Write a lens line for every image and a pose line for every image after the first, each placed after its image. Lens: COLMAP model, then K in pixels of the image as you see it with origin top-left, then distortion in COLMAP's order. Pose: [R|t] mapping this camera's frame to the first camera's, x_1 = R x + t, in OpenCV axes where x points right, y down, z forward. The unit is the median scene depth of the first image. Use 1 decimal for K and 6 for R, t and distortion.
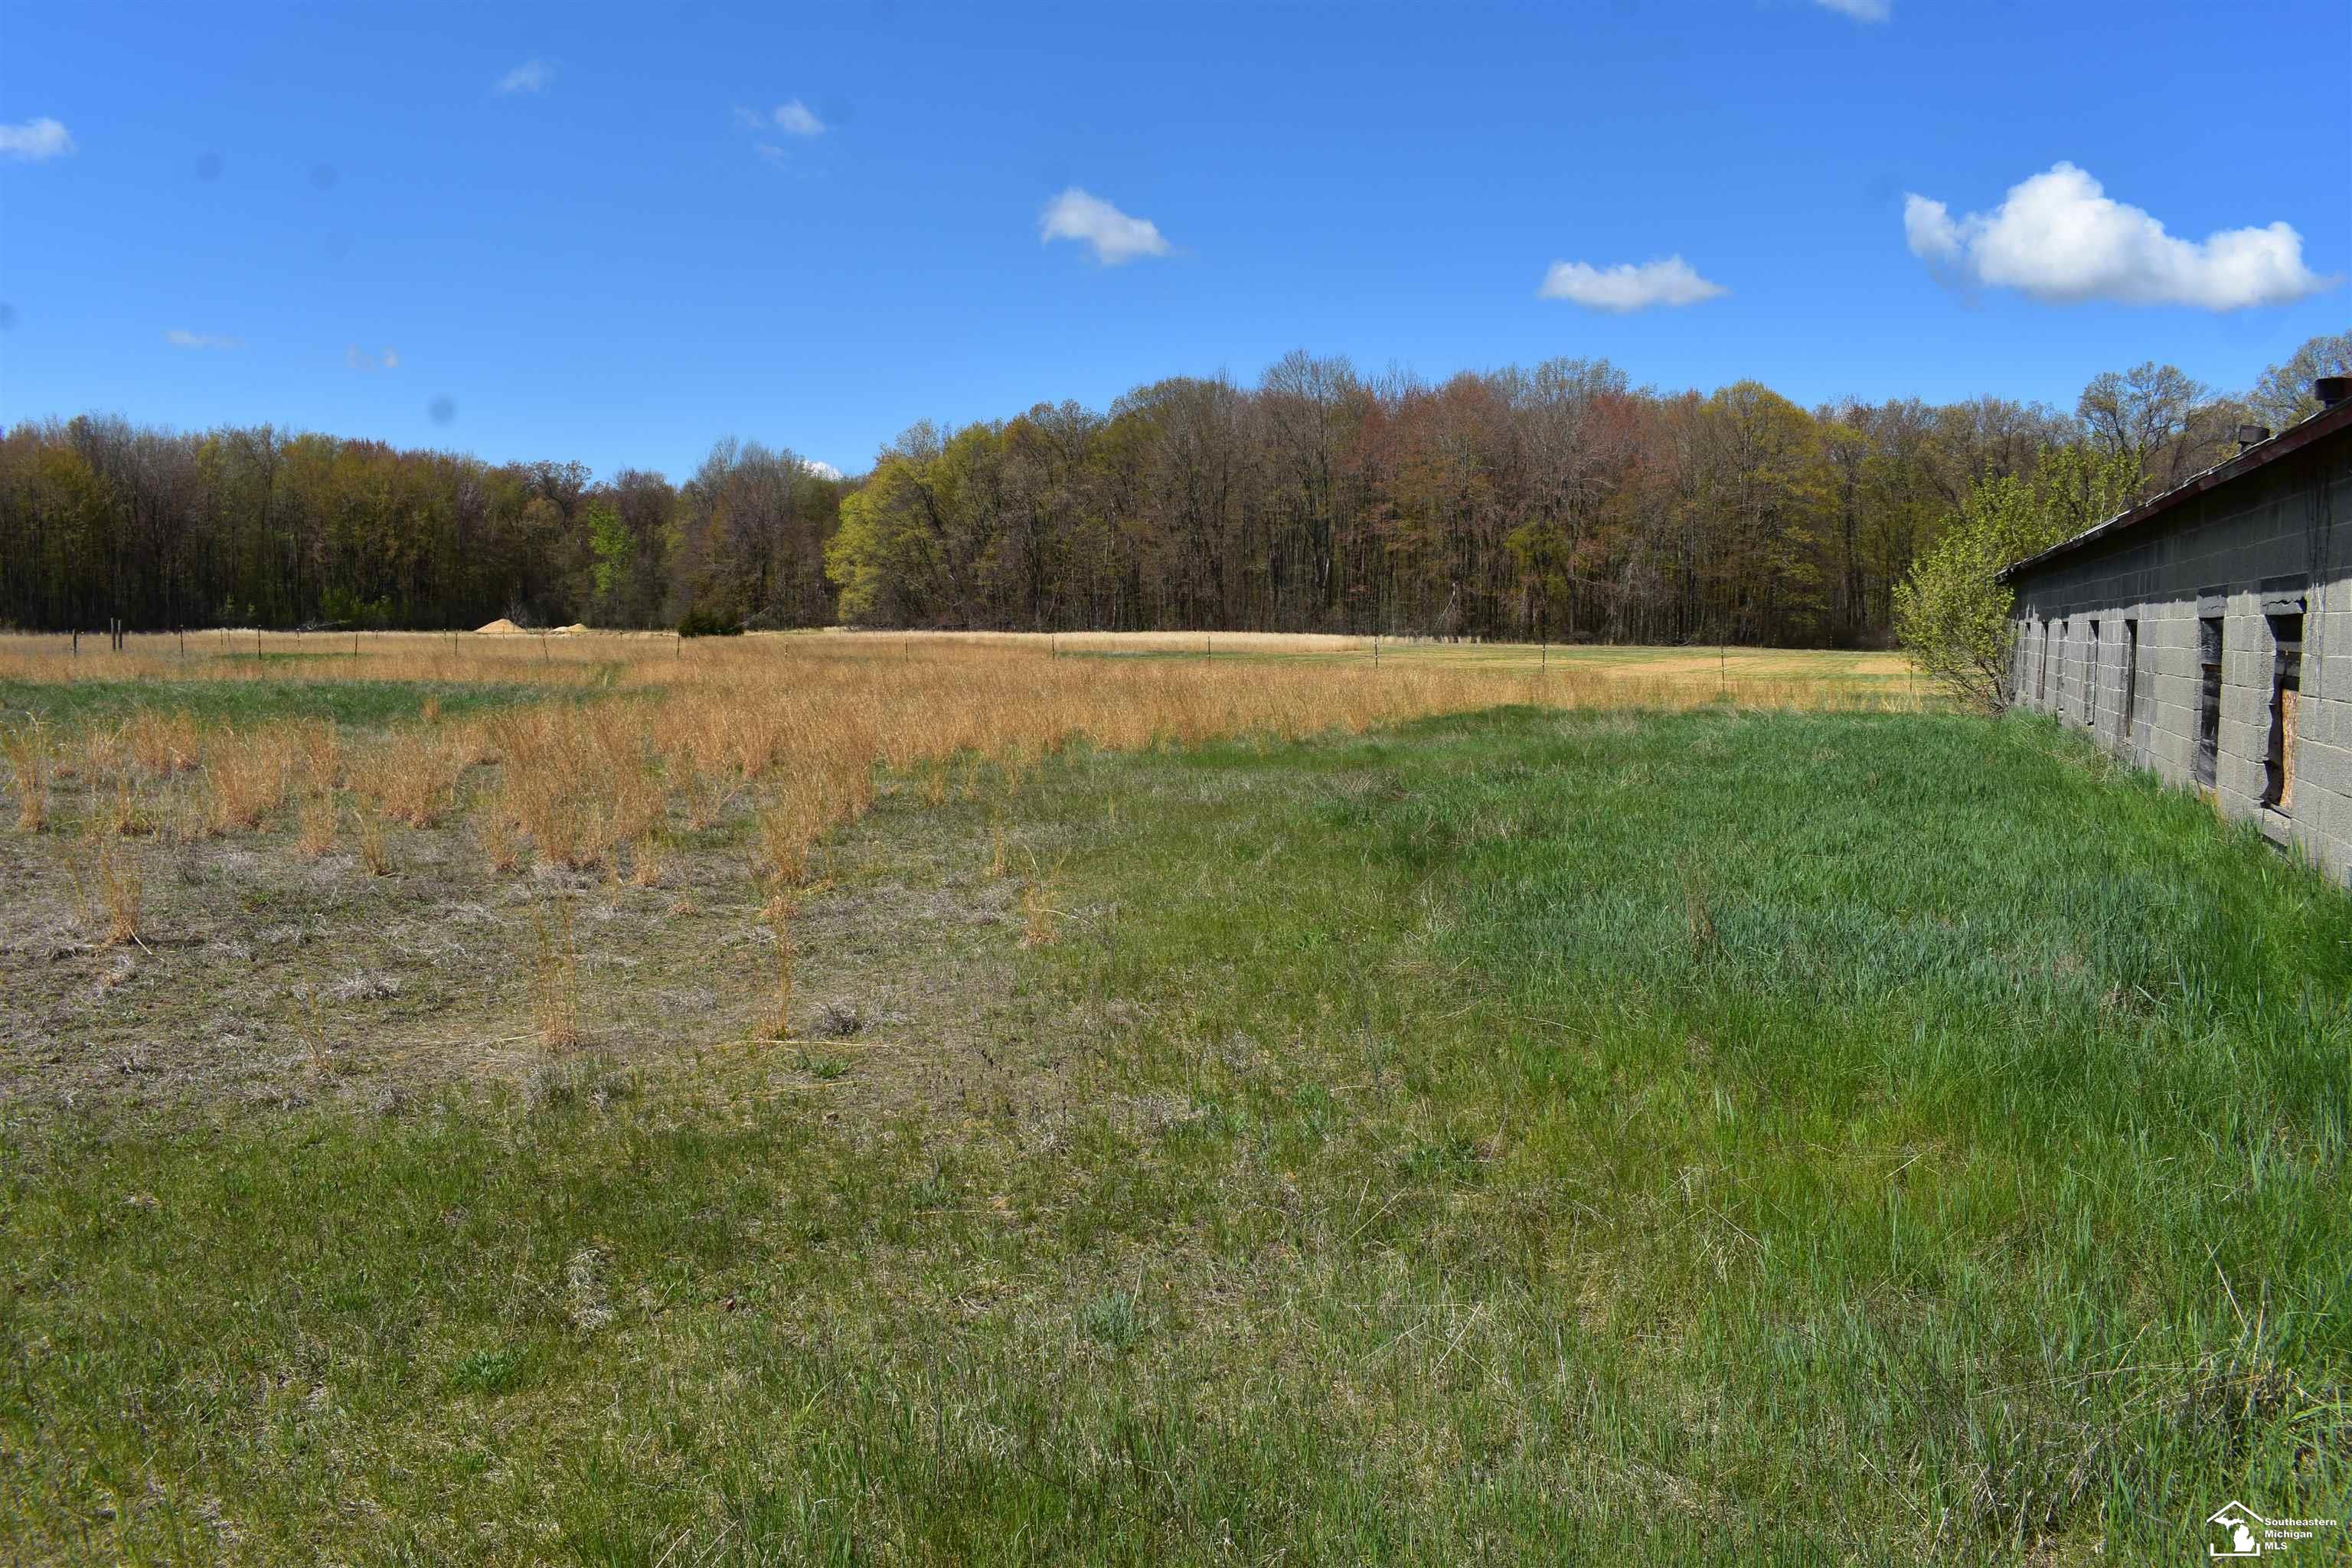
lens RADIAL K [[1864.1, 0, 1171.3], [0, 1864.1, 788.2], [0, 0, 1]] dist [-0.079397, -0.001509]
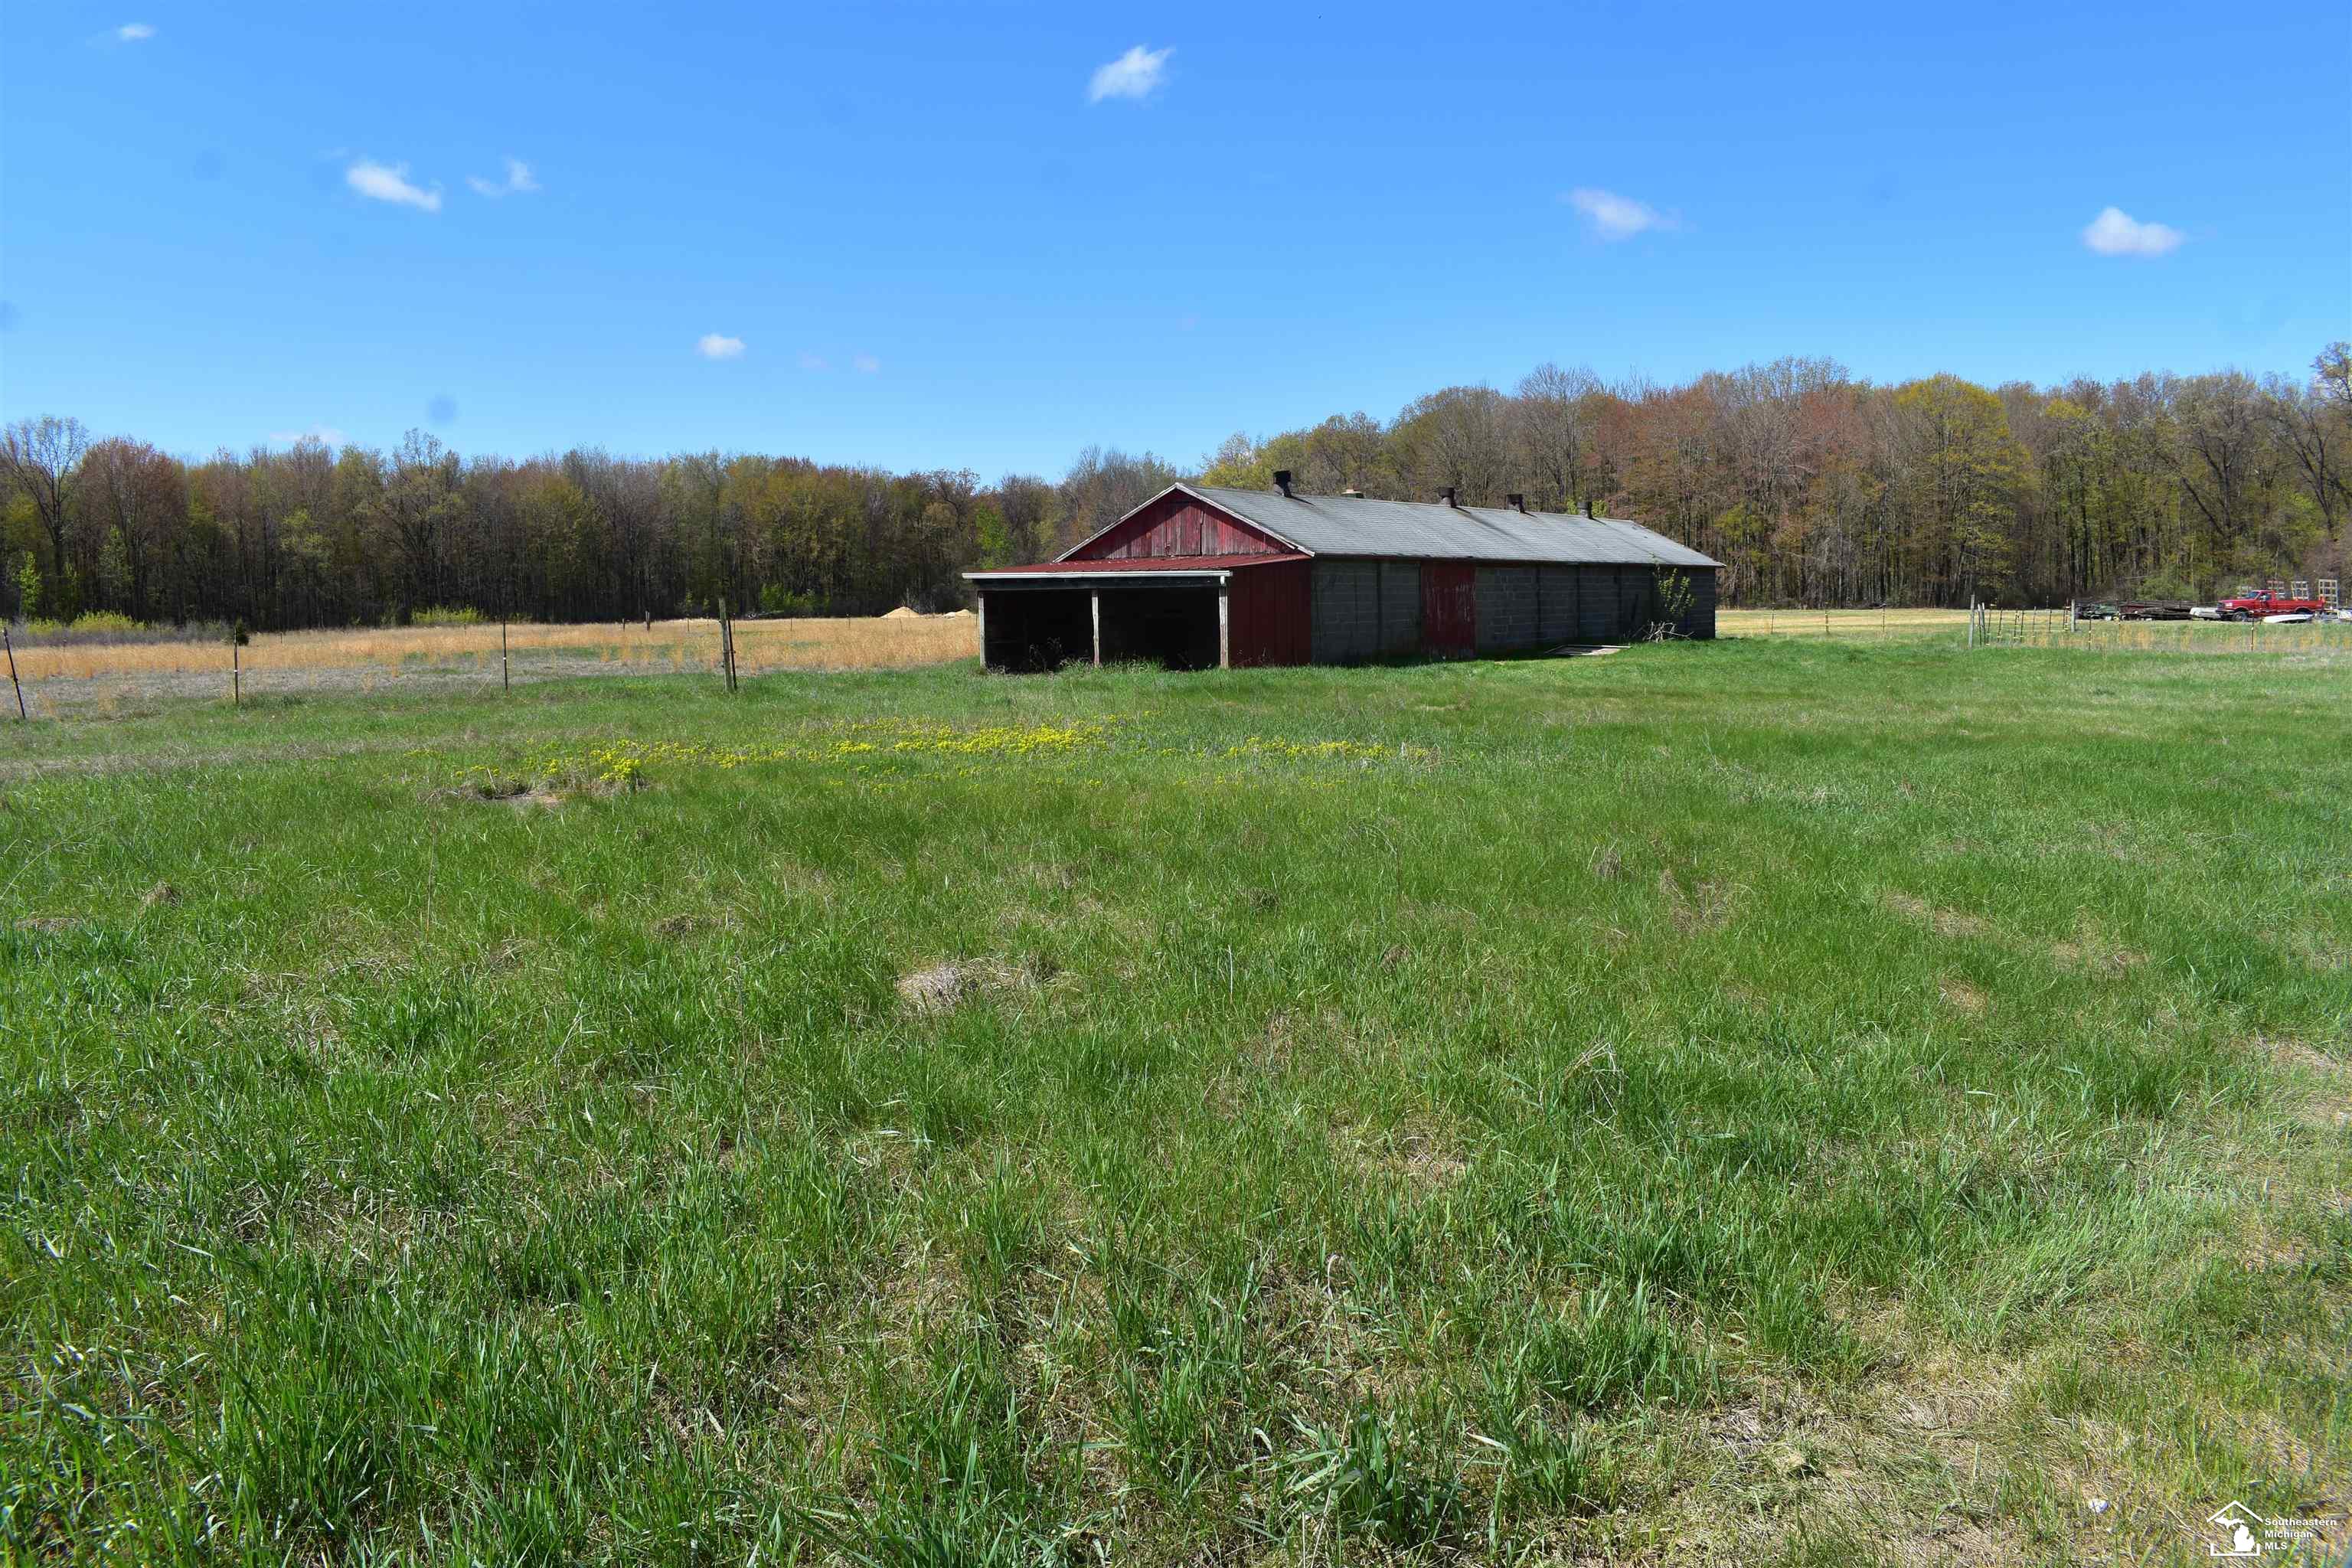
lens RADIAL K [[1864.1, 0, 1165.3], [0, 1864.1, 785.3], [0, 0, 1]] dist [-0.079397, -0.001509]
pose [[0.976442, -0.002631, -0.215763, 0.068041], [0.004867, 0.999940, 0.009834, 0.014082], [0.215724, -0.010652, 0.976396, -0.155002]]
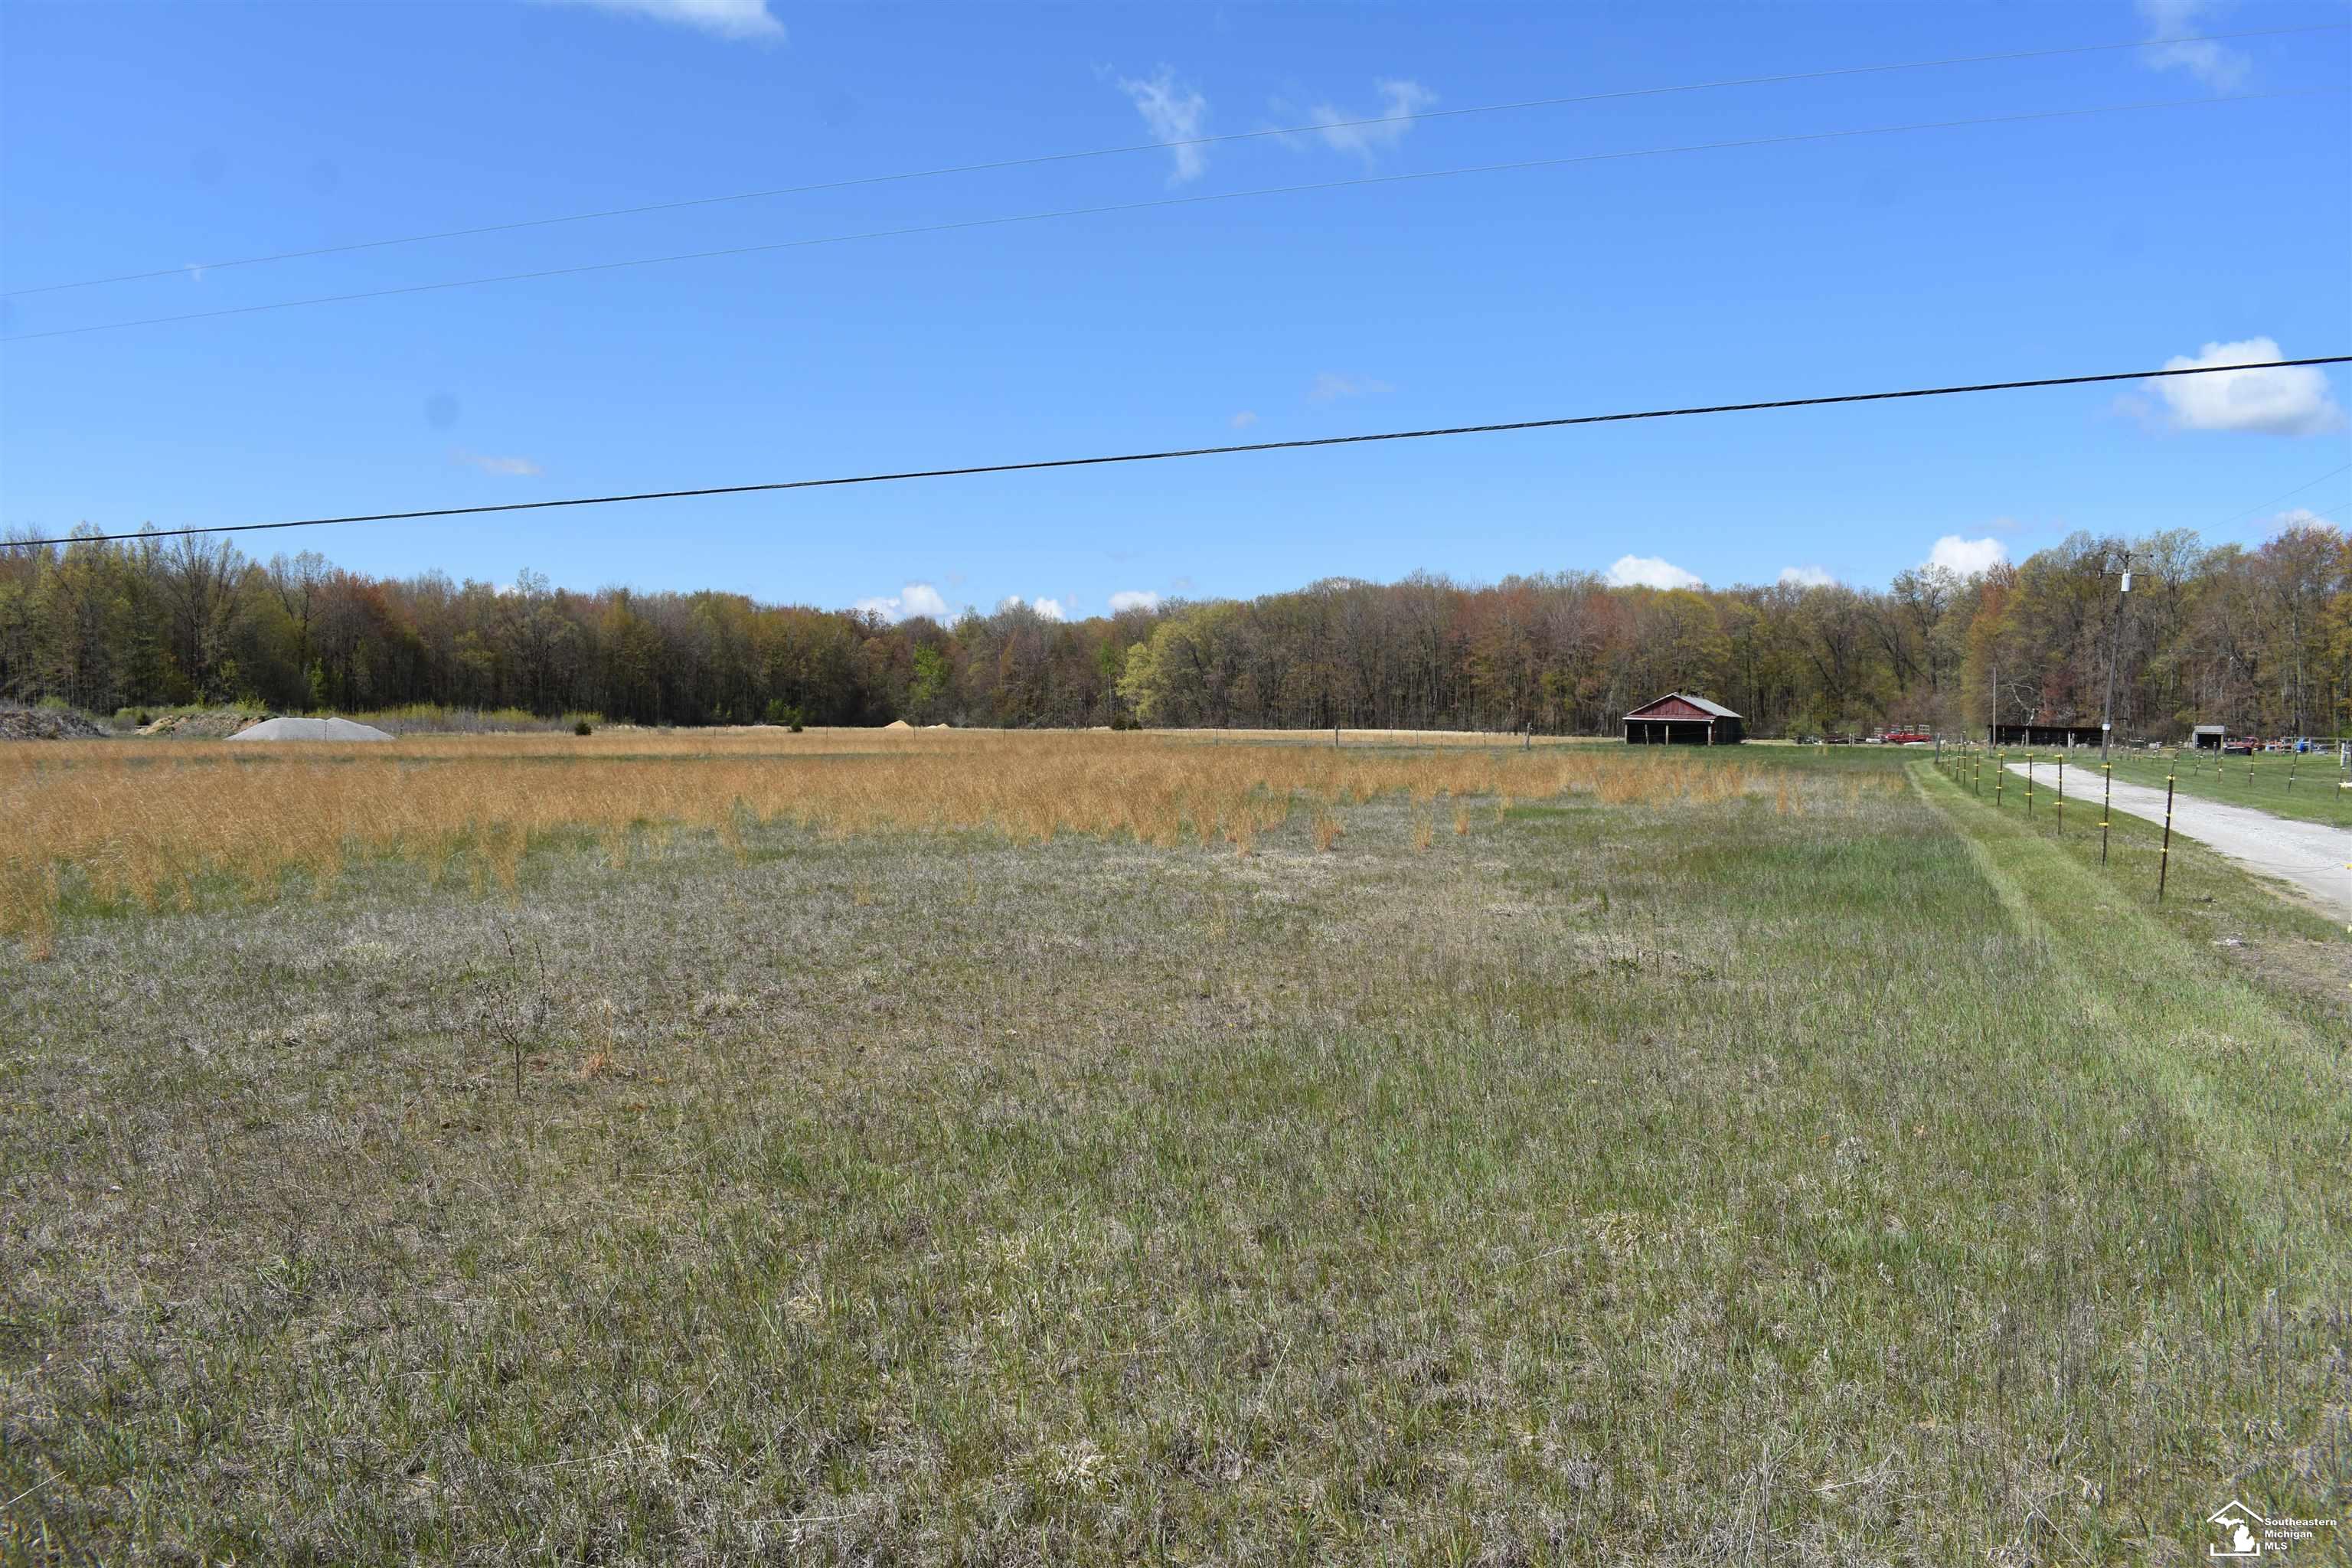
lens RADIAL K [[1864.1, 0, 1180.2], [0, 1864.1, 773.3], [0, 0, 1]] dist [-0.079397, -0.001509]
pose [[0.999994, 0.001402, 0.003024, -0.128997], [-0.001215, 0.998130, -0.061114, 0.050146], [-0.003104, 0.061110, 0.998126, -0.581639]]
